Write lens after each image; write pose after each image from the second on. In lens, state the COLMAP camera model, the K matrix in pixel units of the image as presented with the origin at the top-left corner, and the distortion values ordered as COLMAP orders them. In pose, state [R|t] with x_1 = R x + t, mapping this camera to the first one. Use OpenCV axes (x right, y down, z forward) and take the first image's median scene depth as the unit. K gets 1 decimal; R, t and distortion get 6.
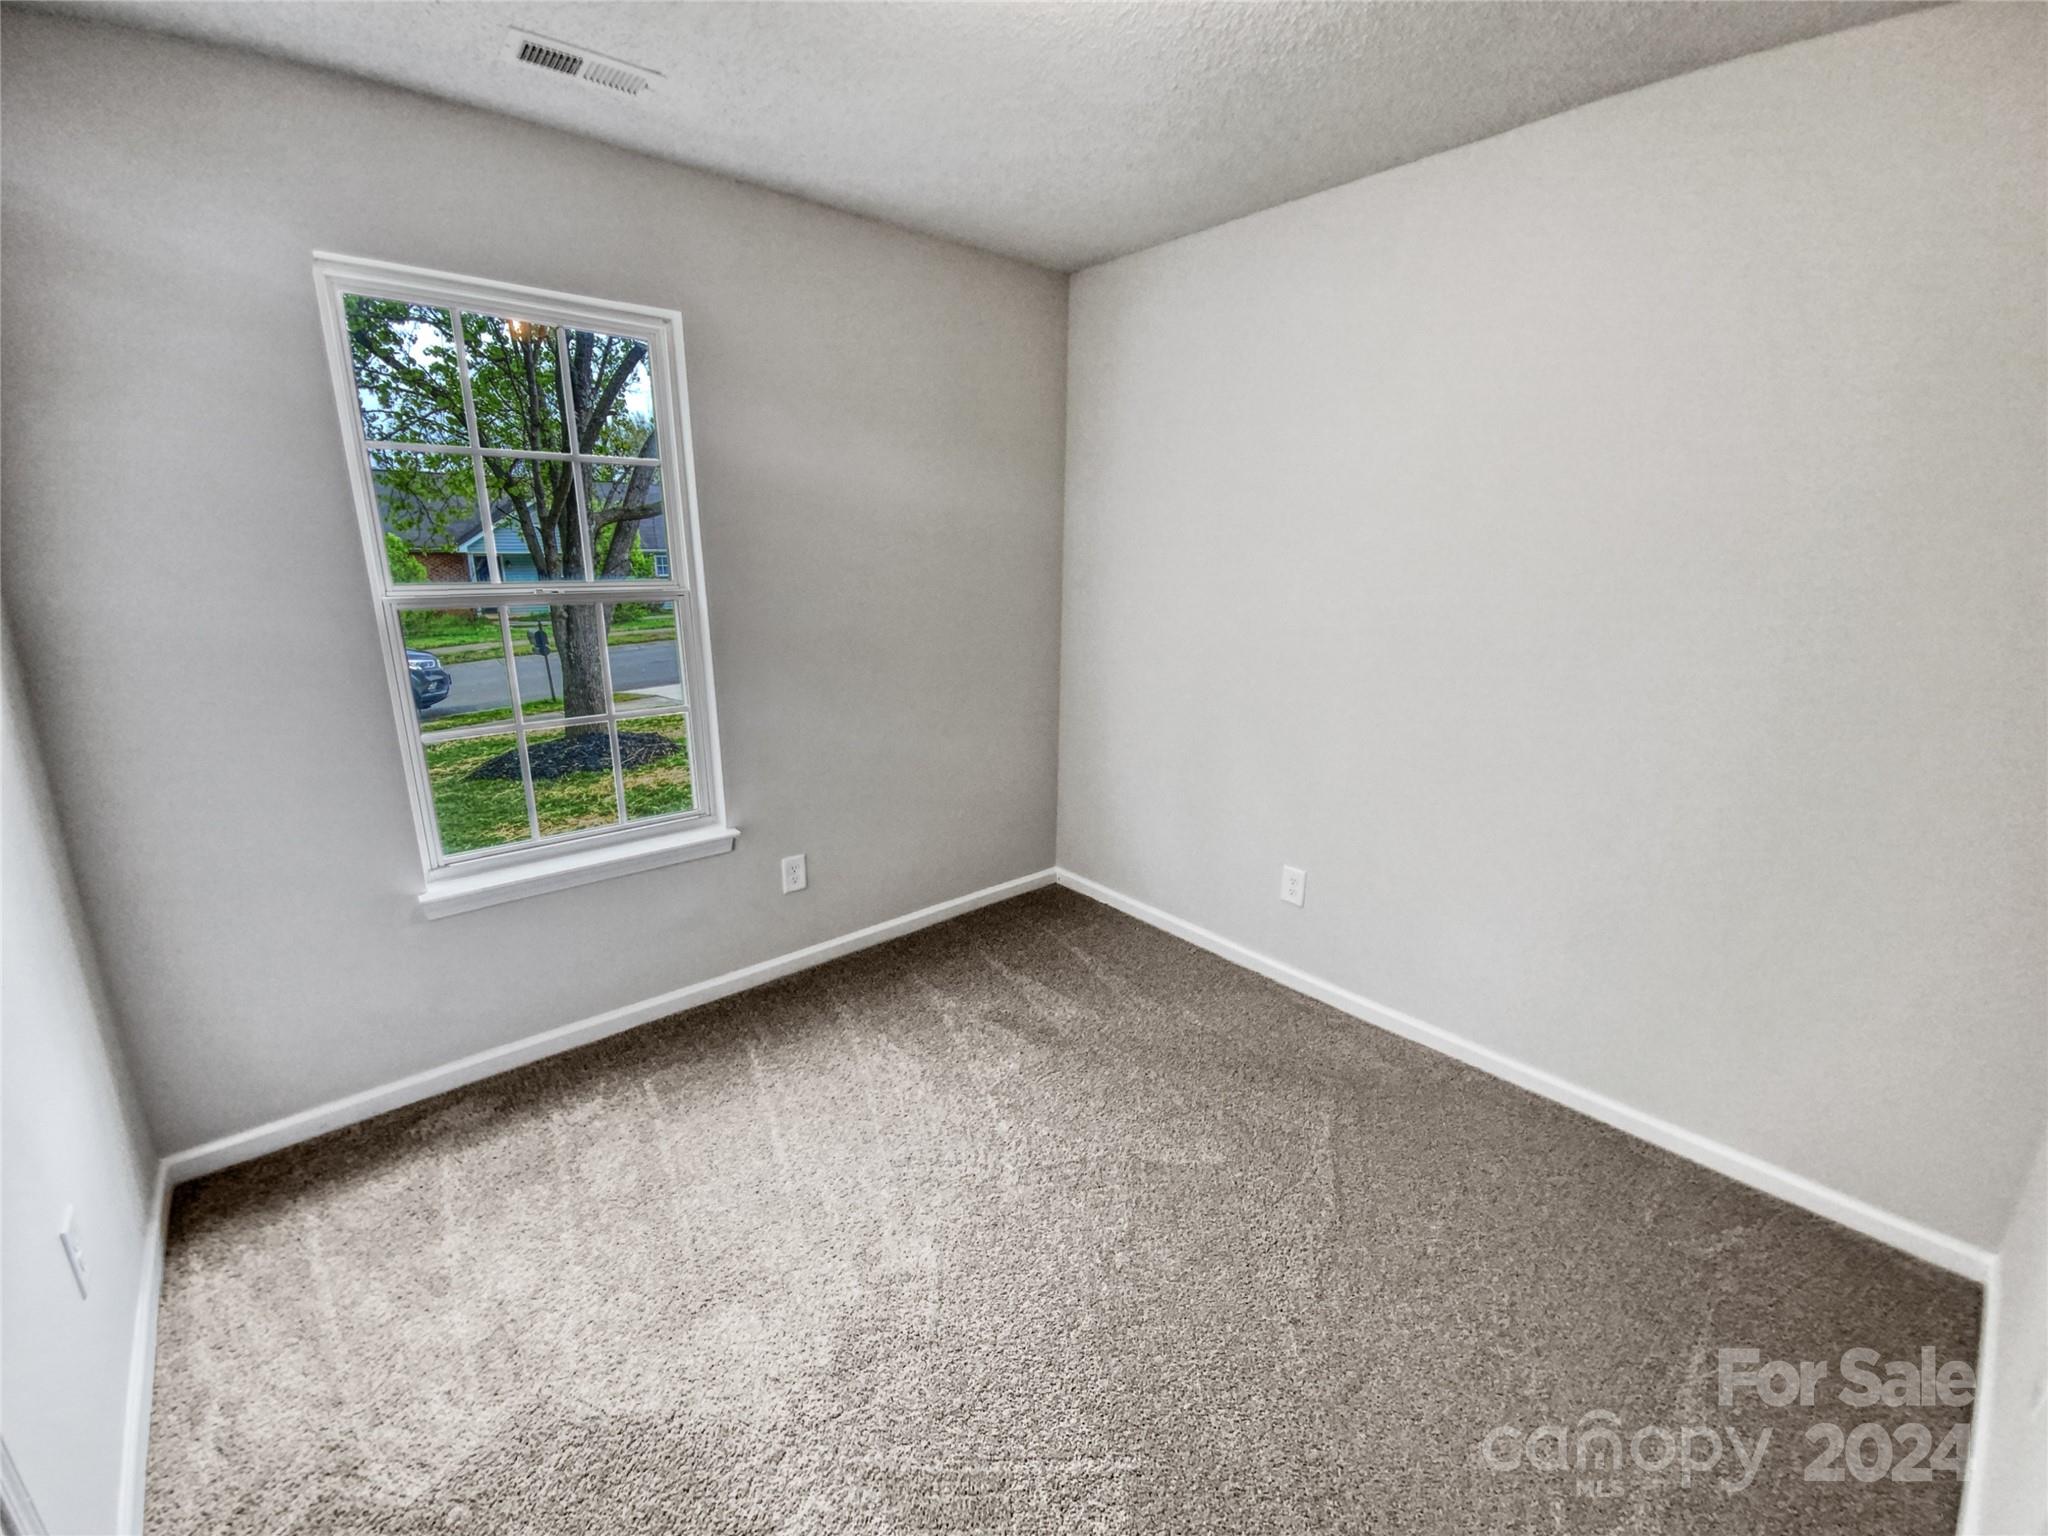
lens RADIAL K [[838.3, 0, 1048.5], [0, 838.3, 770.4], [0, 0, 1]] dist [-0.001701, -0.000326]
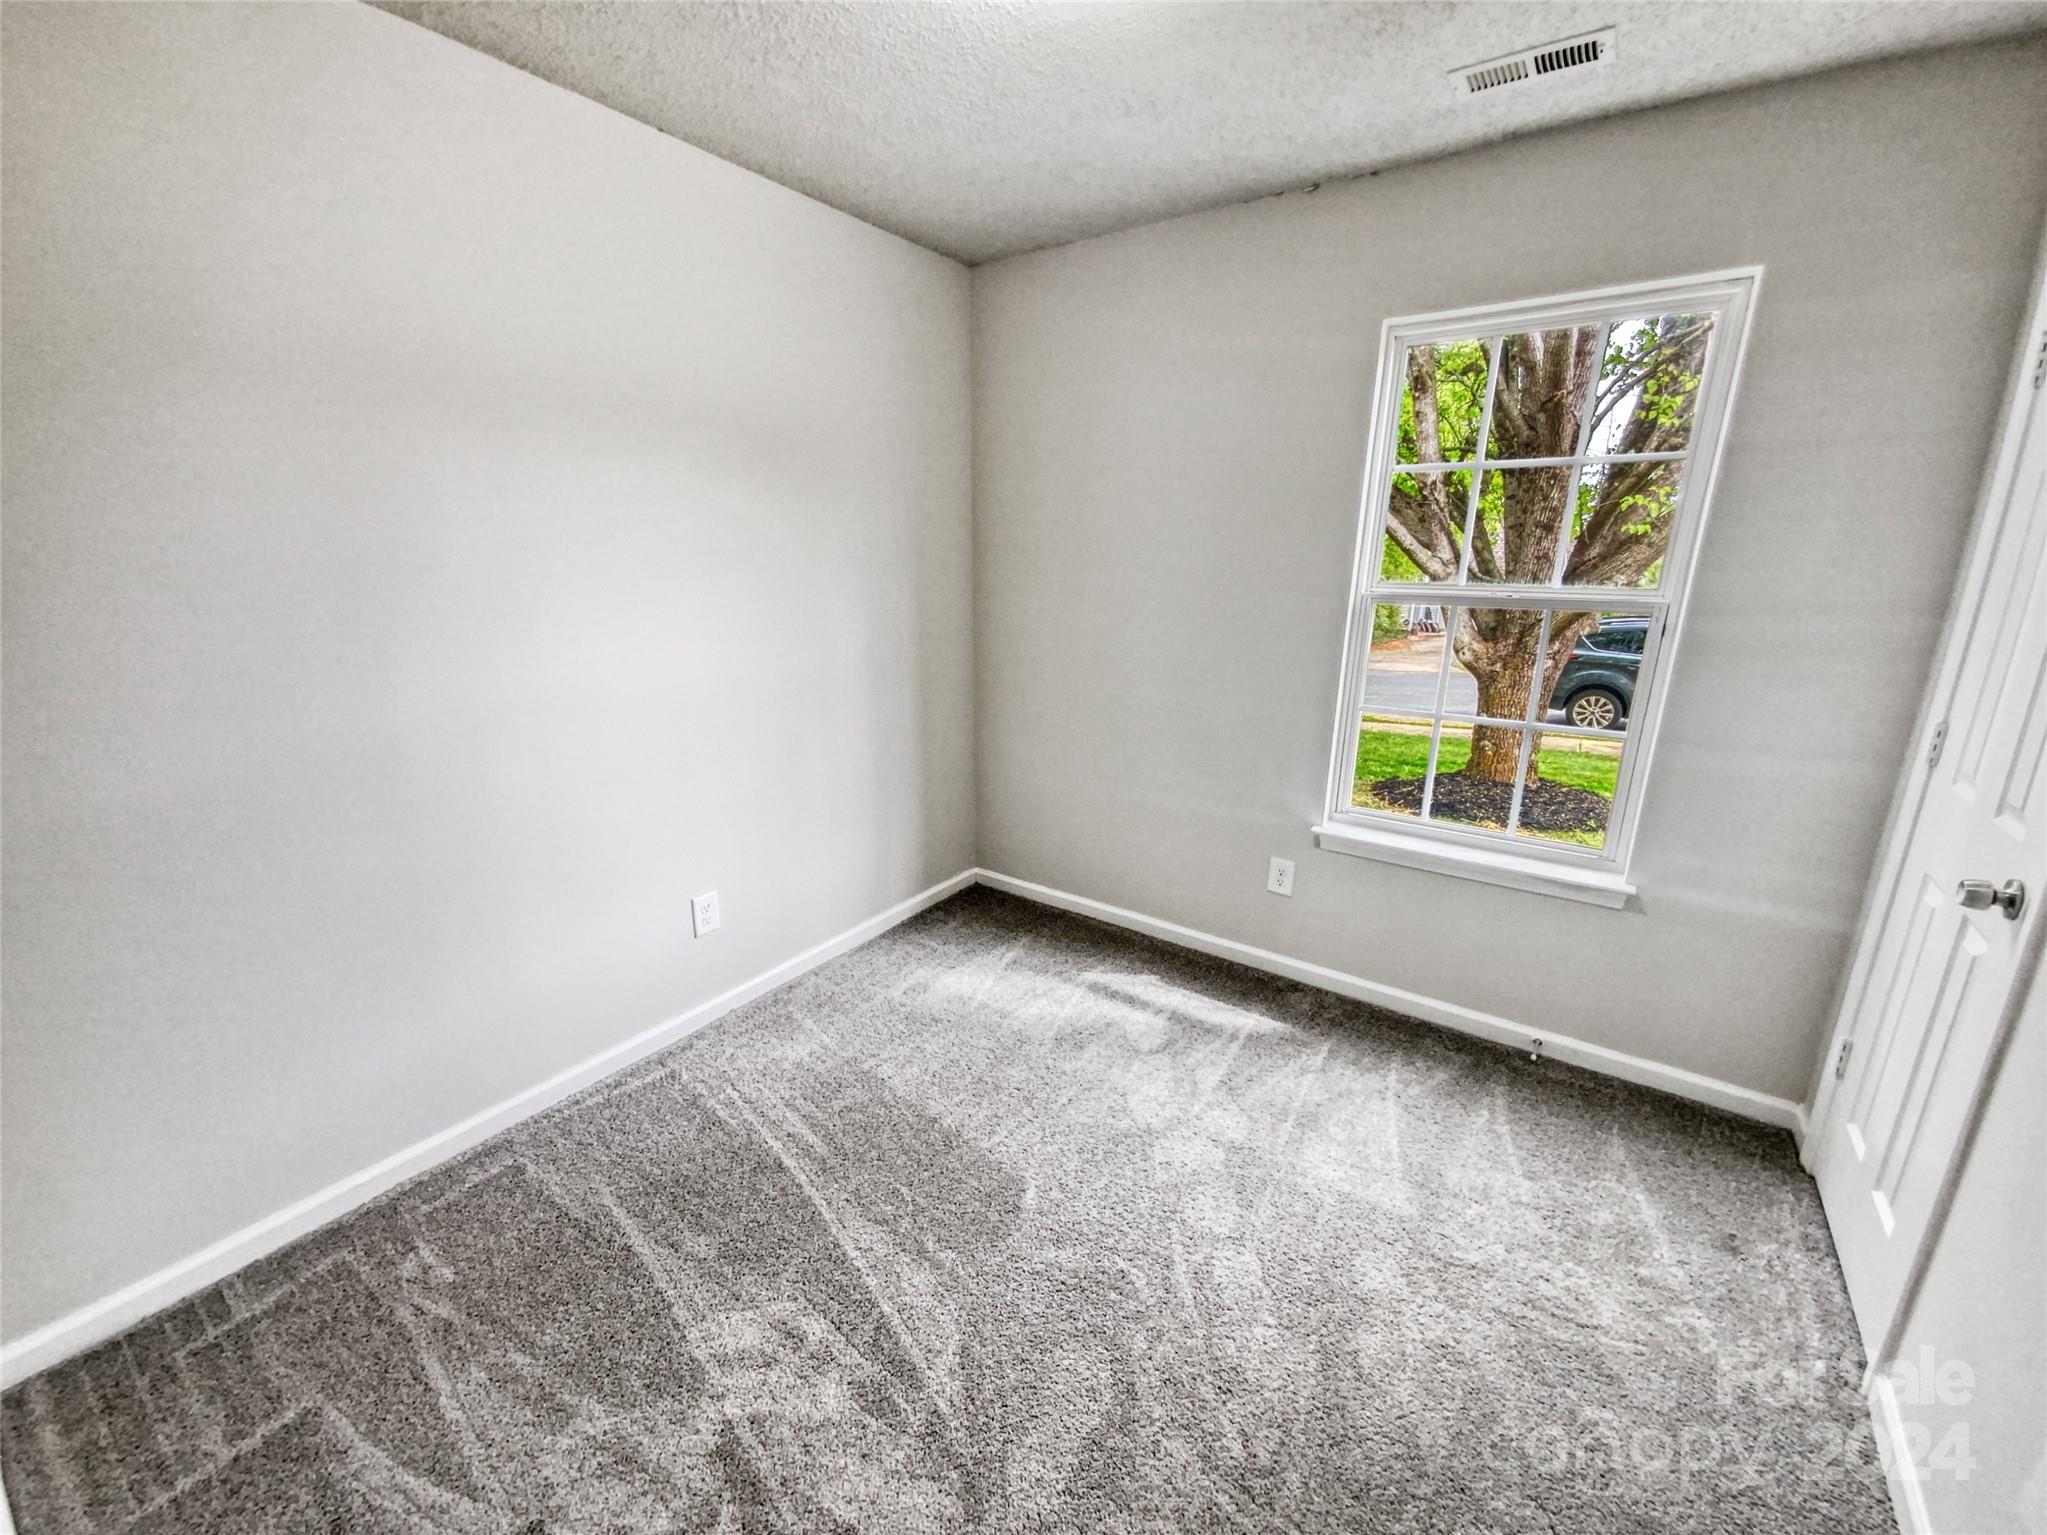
lens RADIAL K [[837.9, 0, 1048.0], [0, 837.9, 769.9], [0, 0, 1]] dist [-0.001701, -0.000326]
pose [[0.251521, 0.262098, -0.931687, 0.317924], [-0.259139, 0.945725, 0.196089, -0.074859], [0.932515, 0.192116, 0.305790, 0.236573]]
